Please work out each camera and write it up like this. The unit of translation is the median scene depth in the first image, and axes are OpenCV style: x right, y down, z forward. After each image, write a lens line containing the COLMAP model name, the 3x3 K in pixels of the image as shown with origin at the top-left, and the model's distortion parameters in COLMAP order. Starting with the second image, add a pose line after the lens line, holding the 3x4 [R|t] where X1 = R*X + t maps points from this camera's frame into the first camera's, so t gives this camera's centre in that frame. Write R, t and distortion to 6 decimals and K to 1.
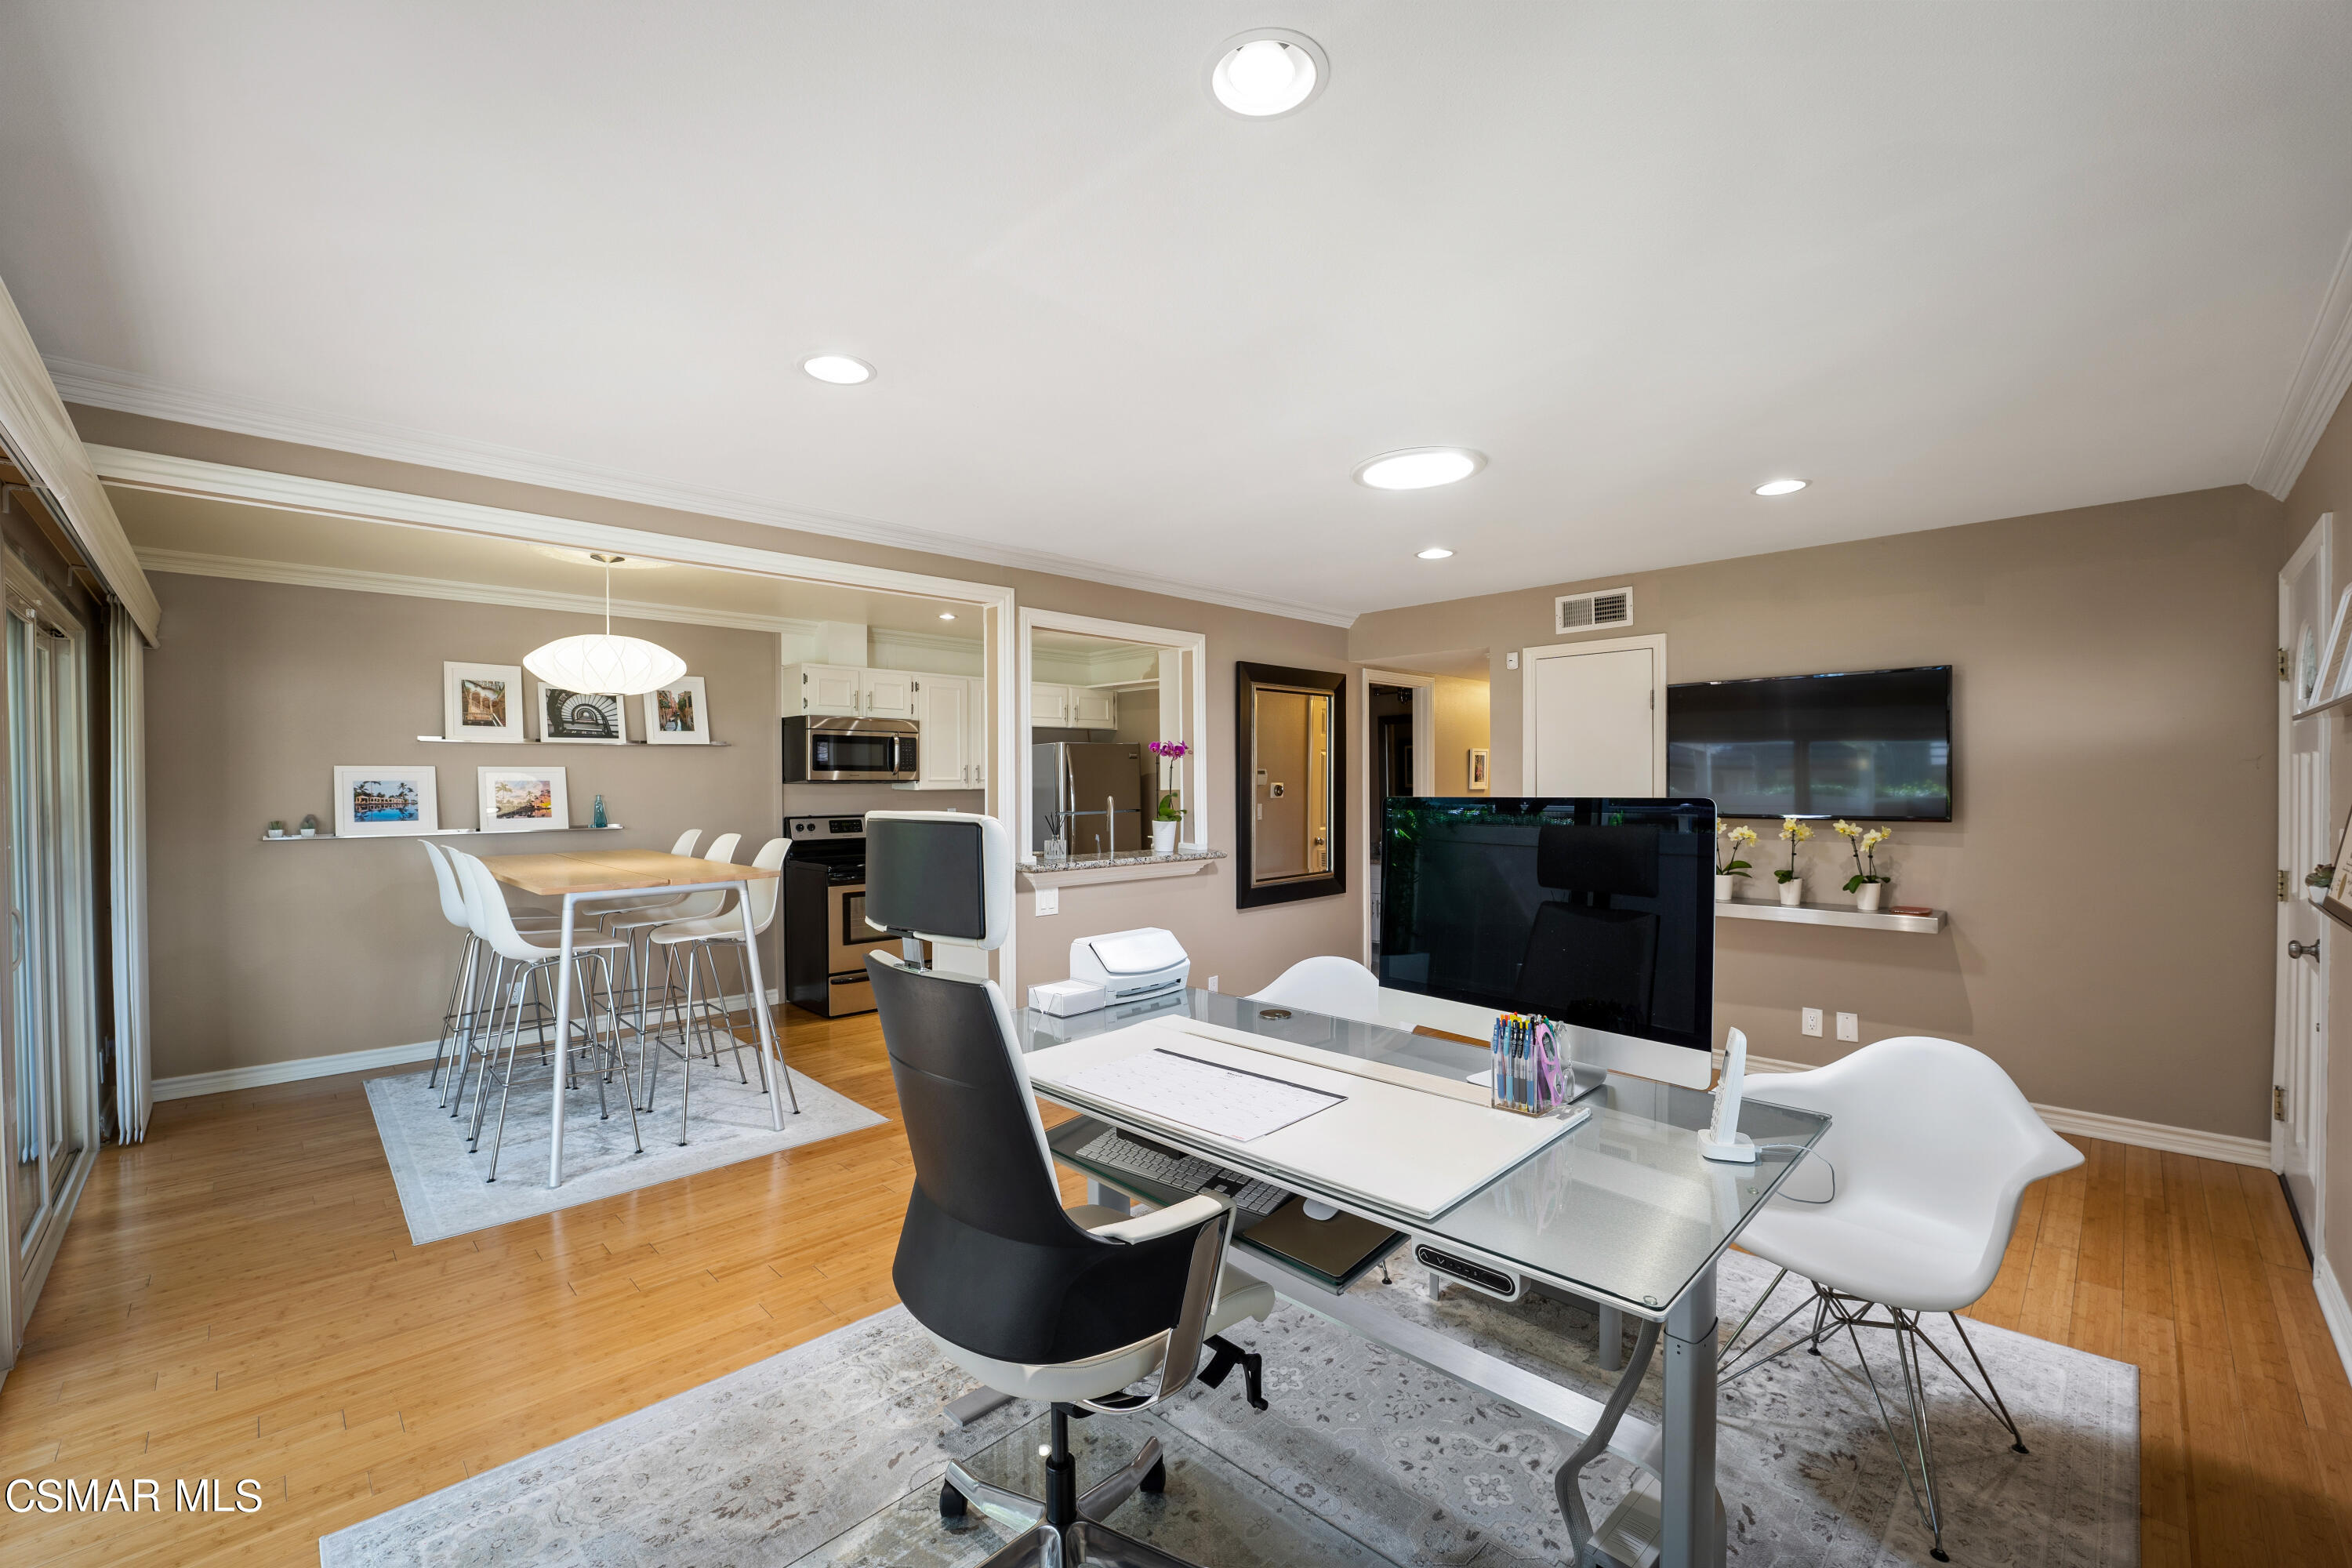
lens RADIAL K [[951.7, 0, 1168.2], [0, 951.7, 789.6], [0, 0, 1]] dist [-0.026122, -0.000132]
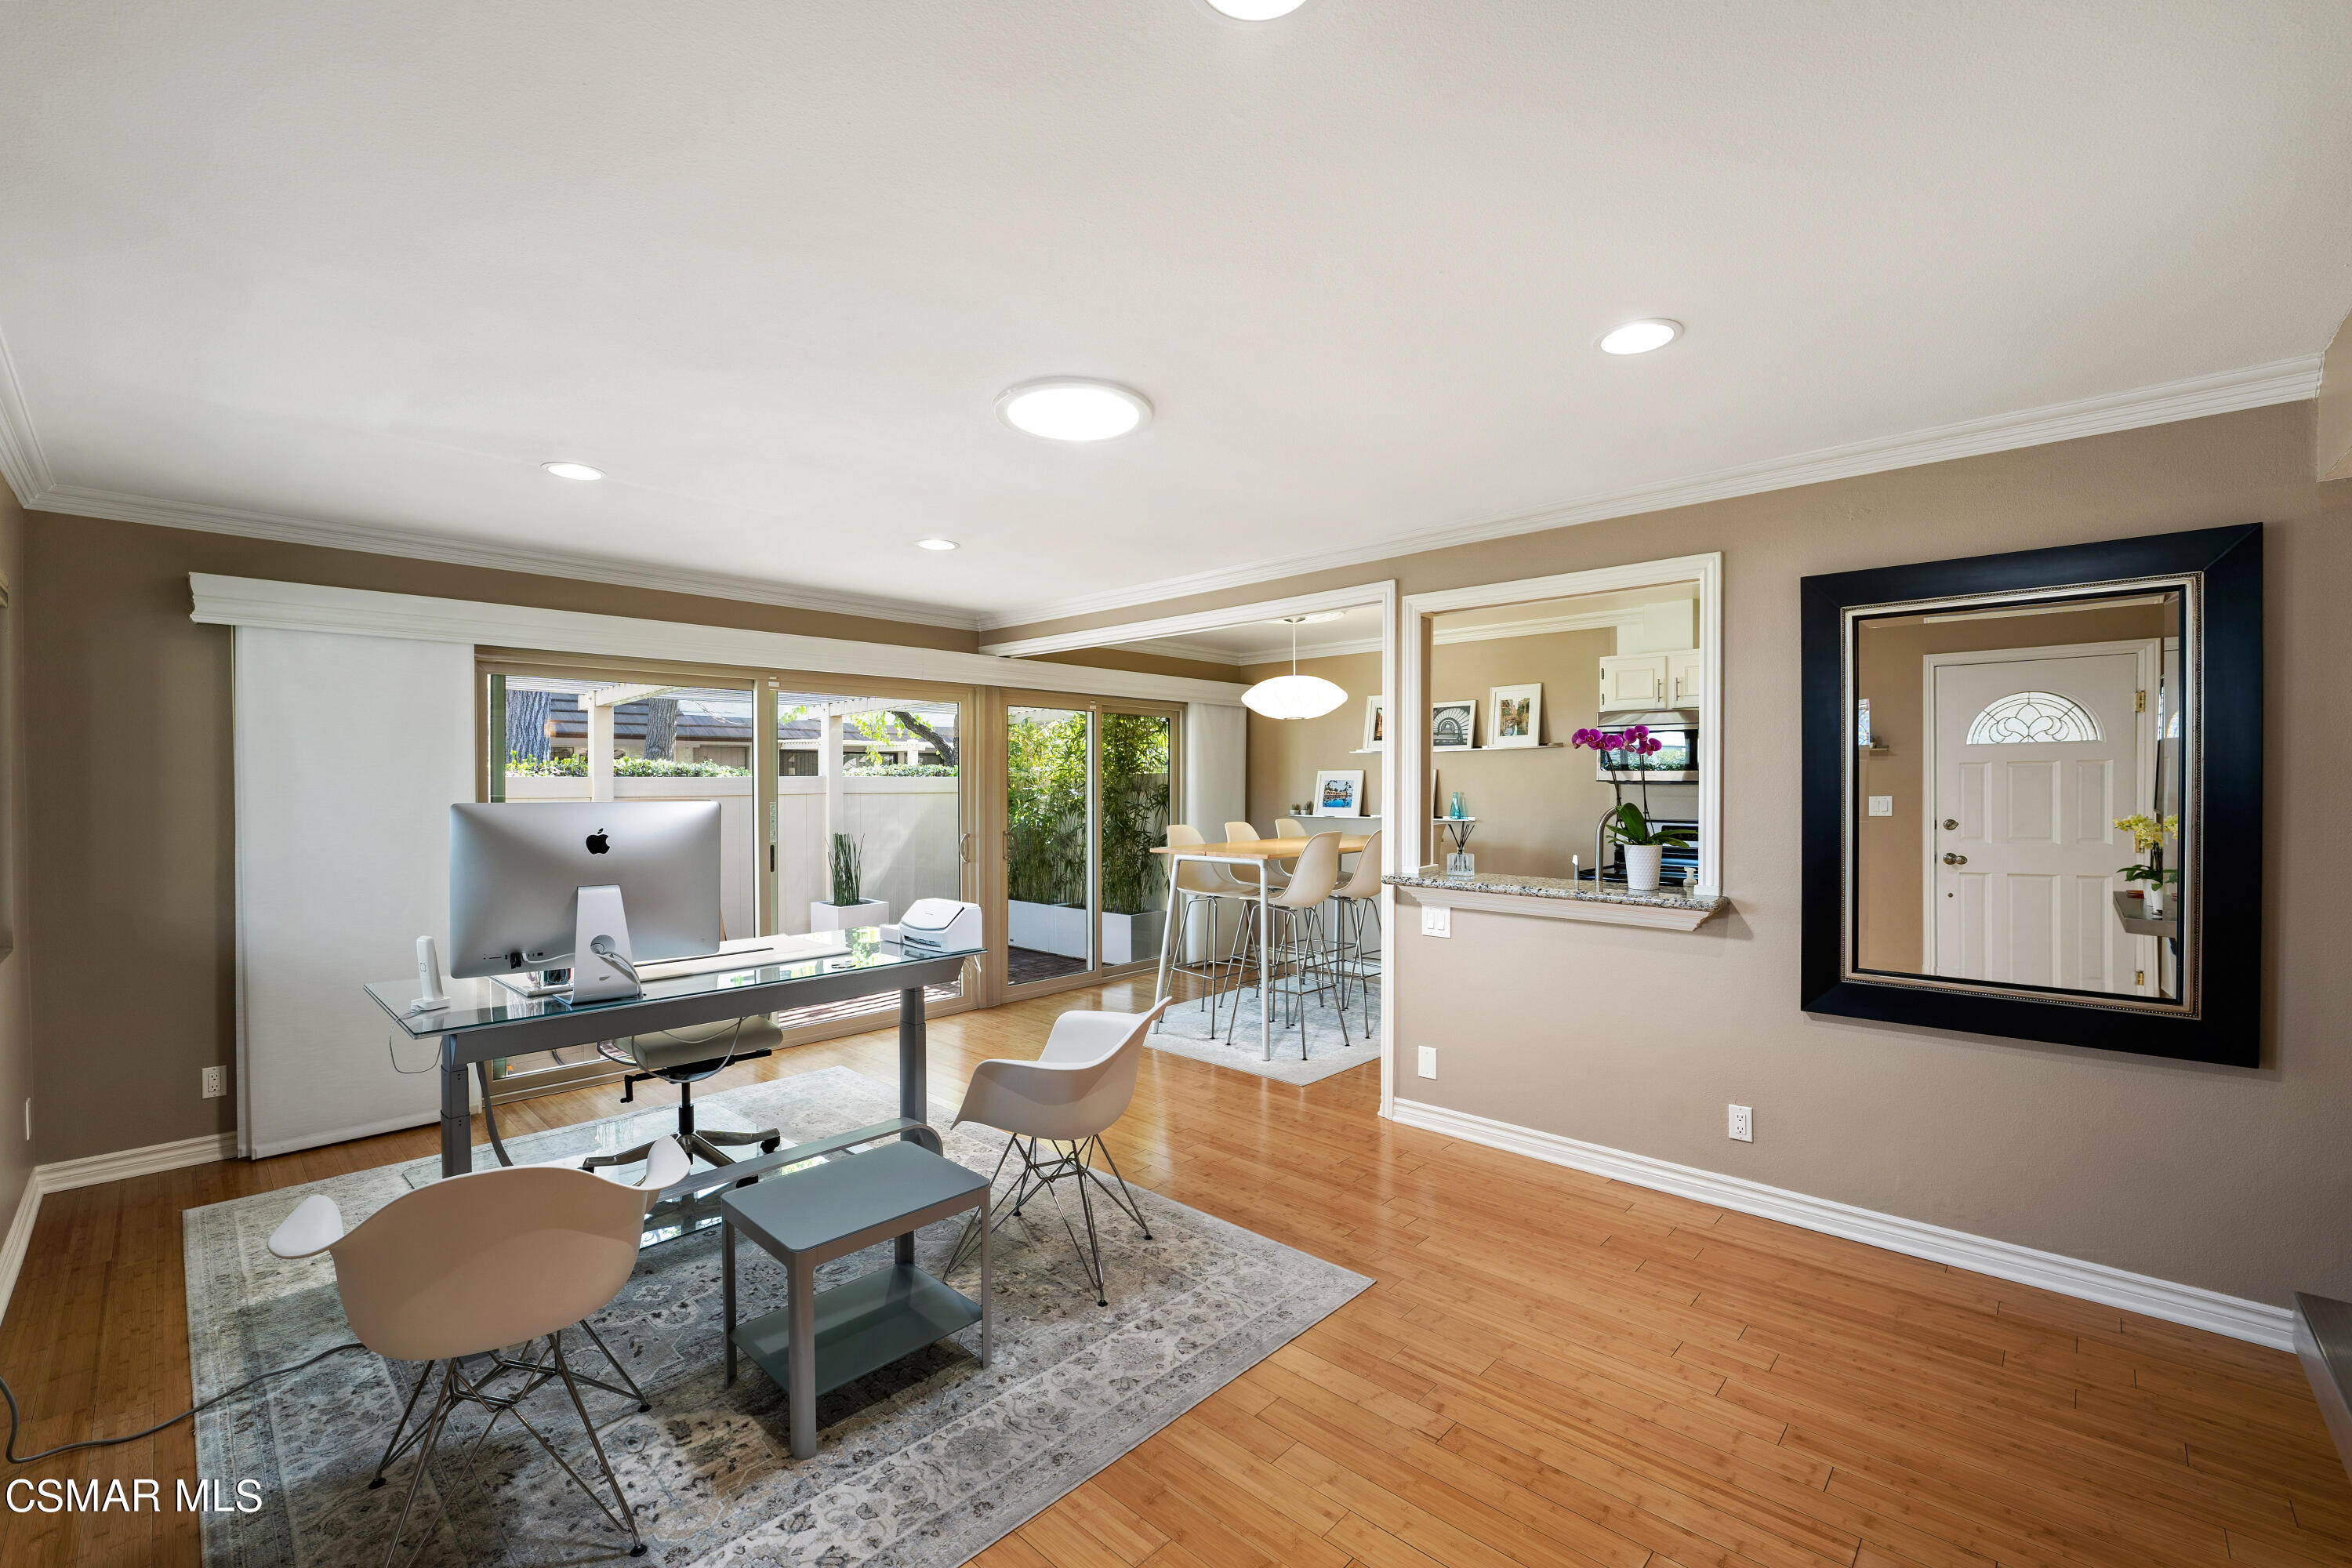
lens RADIAL K [[951.7, 0, 1159.1], [0, 951.7, 785.9], [0, 0, 1]] dist [-0.026122, -0.000132]
pose [[0.054032, 0.010181, -0.998487, 0.676663], [-0.007958, 0.999921, 0.009765, -0.013328], [0.998507, 0.007418, 0.054109, 0.636469]]
